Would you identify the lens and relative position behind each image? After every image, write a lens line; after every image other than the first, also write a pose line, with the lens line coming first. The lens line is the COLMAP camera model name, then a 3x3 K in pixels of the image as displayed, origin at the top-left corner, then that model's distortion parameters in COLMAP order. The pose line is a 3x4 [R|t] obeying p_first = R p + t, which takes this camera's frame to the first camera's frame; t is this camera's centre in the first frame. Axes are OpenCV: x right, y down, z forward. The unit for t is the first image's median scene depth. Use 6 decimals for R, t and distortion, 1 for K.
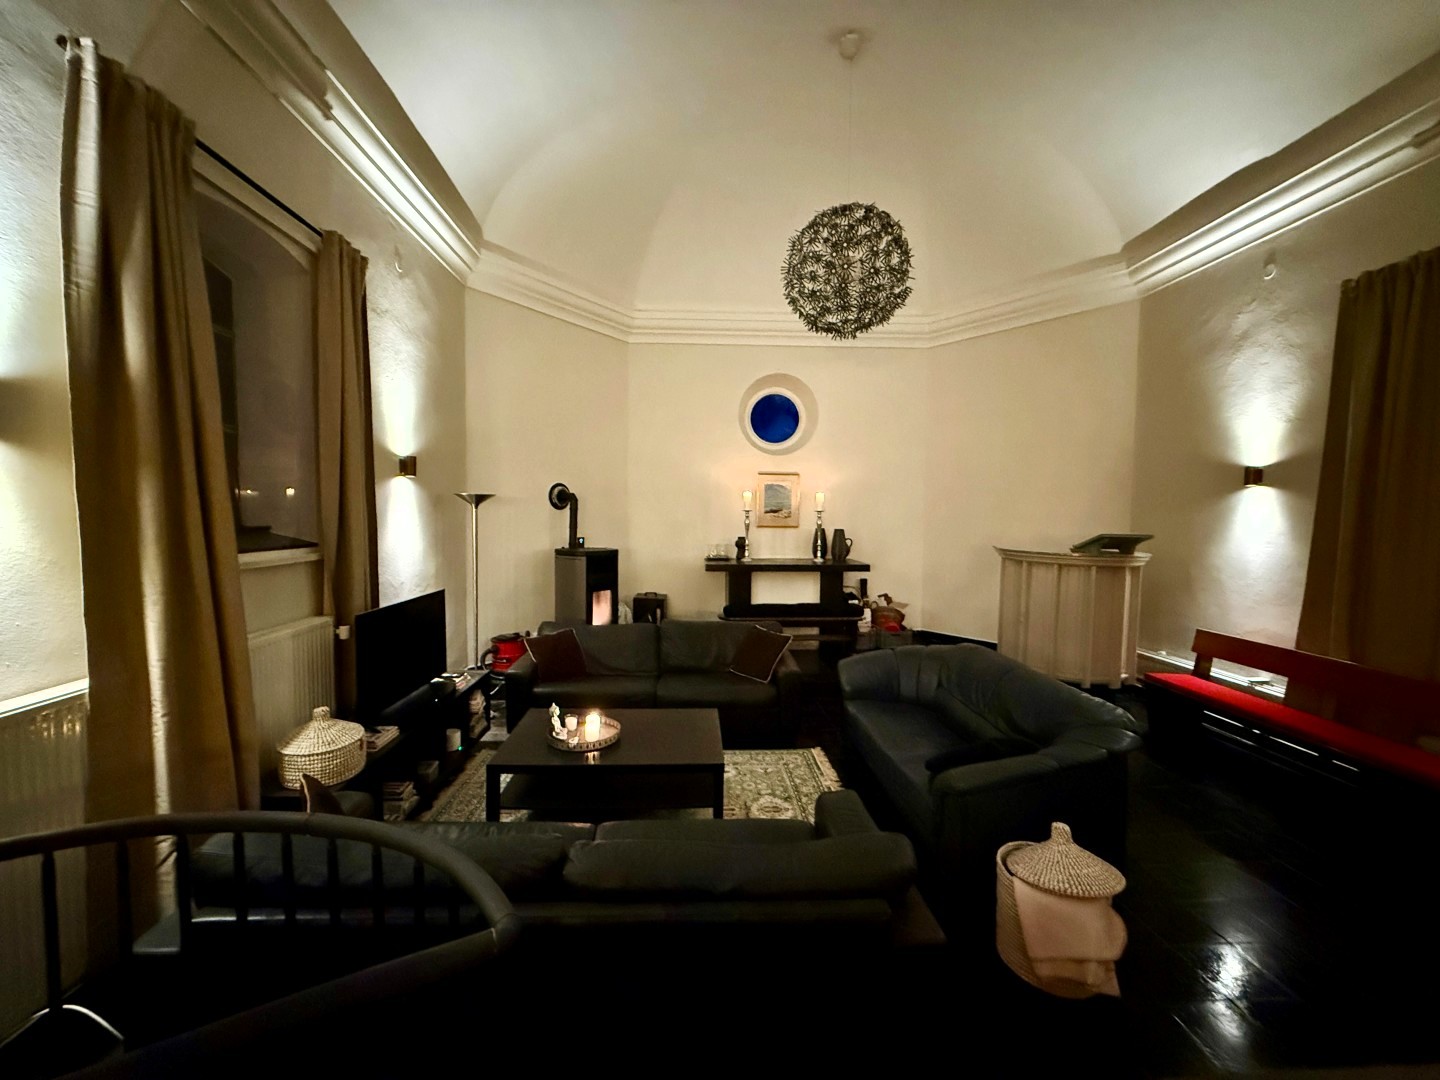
lens RADIAL K [[569.5, 0, 721.3], [0, 569.5, 539.3], [0, 0, 1]] dist [0.002244, 0.000404]
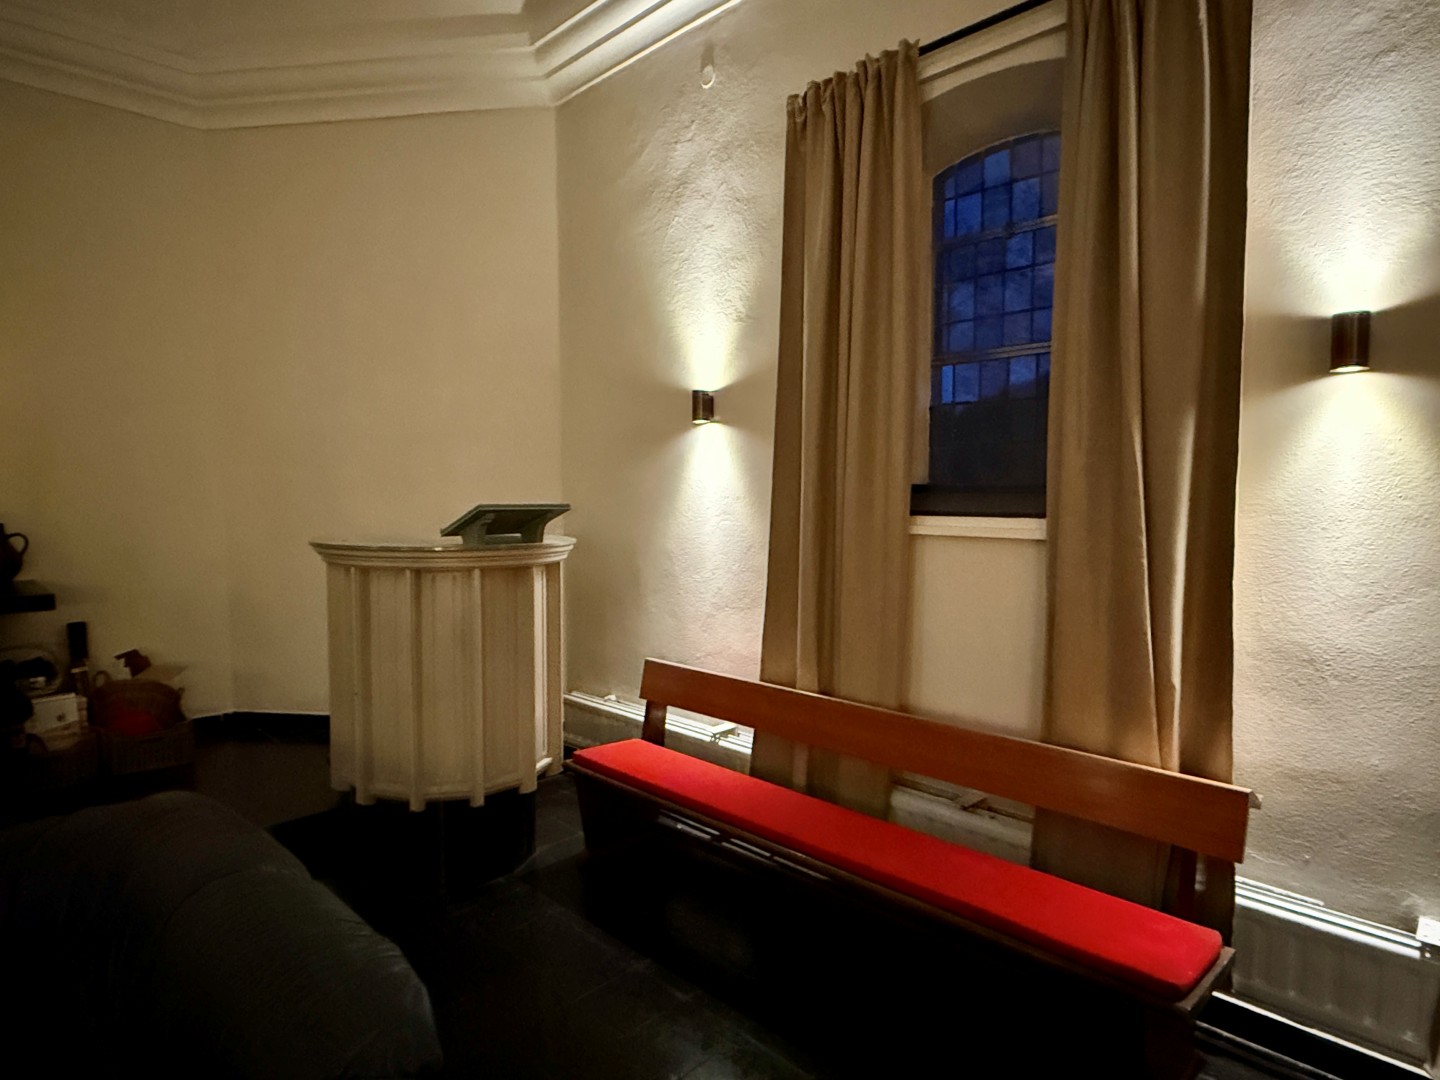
lens RADIAL K [[827.7, 0, 717.7], [0, 827.7, 537.6], [0, 0, 1]] dist [-0.000609, 0.000041]
pose [[0.743487, -0.053365, 0.666618, 0.310537], [0.041677, 0.998571, 0.033457, 0.003875], [-0.667451, 0.002908, 0.744648, 0.294655]]
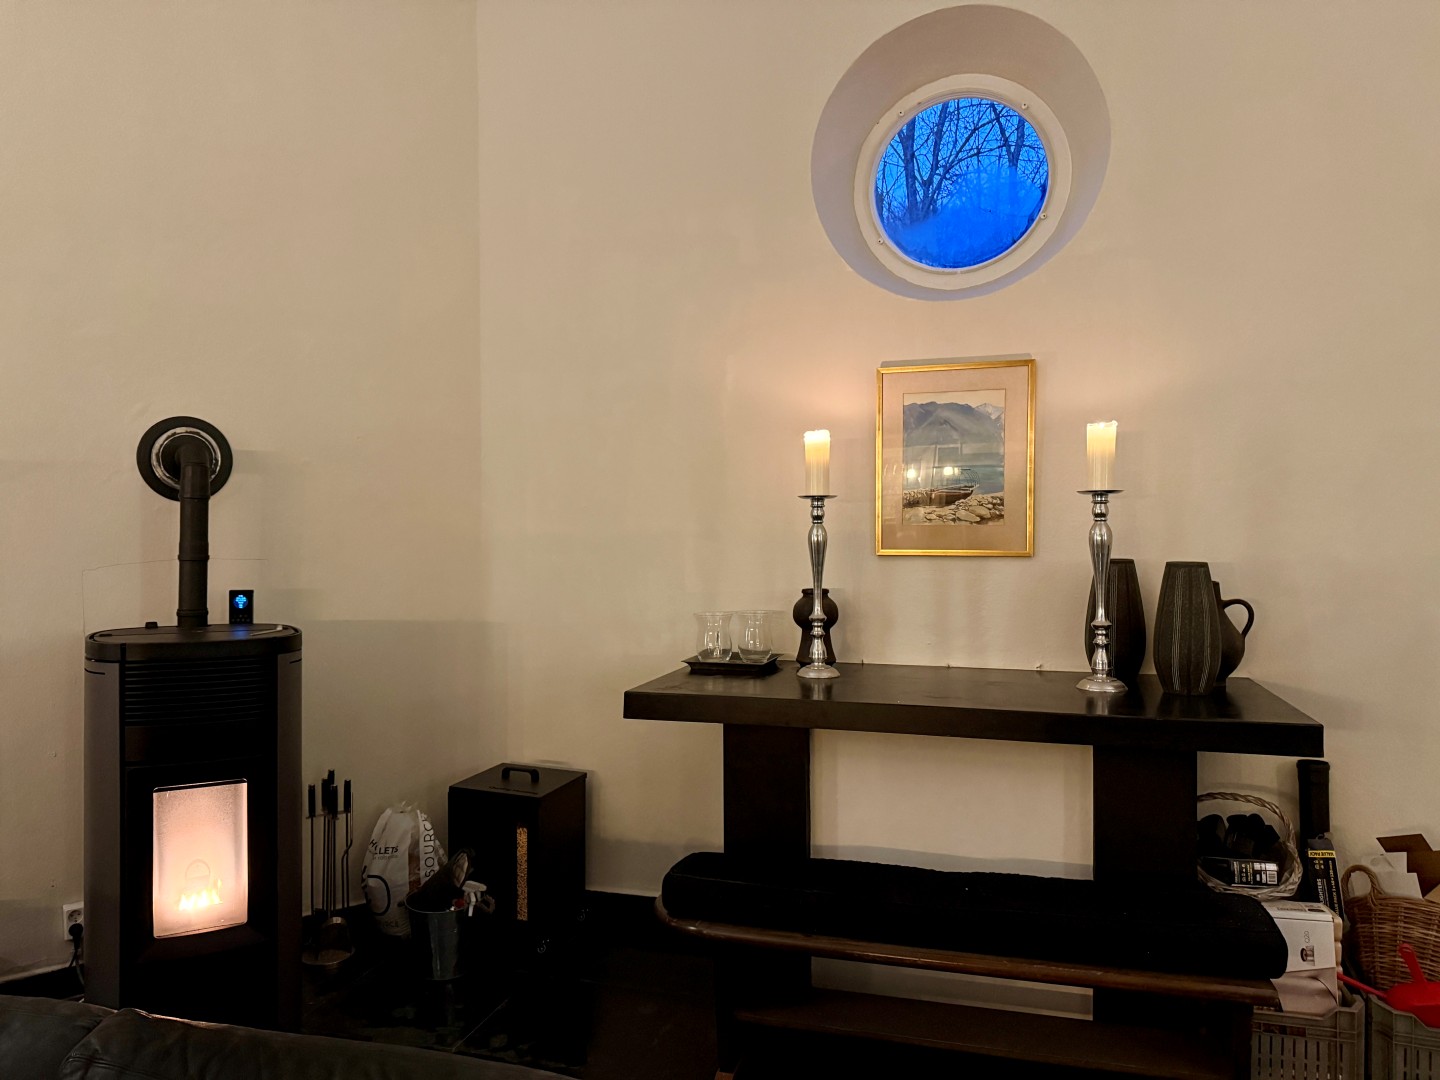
lens RADIAL K [[1002.5, 0, 704.1], [0, 1002.5, 533.5], [0, 0, 1]] dist [-0.003146, -0.005440]
pose [[0.941095, -0.007009, -0.338071, 0.236129], [-0.006430, 0.999233, -0.038616, -0.018870], [0.338082, 0.038515, 0.940328, 0.786875]]
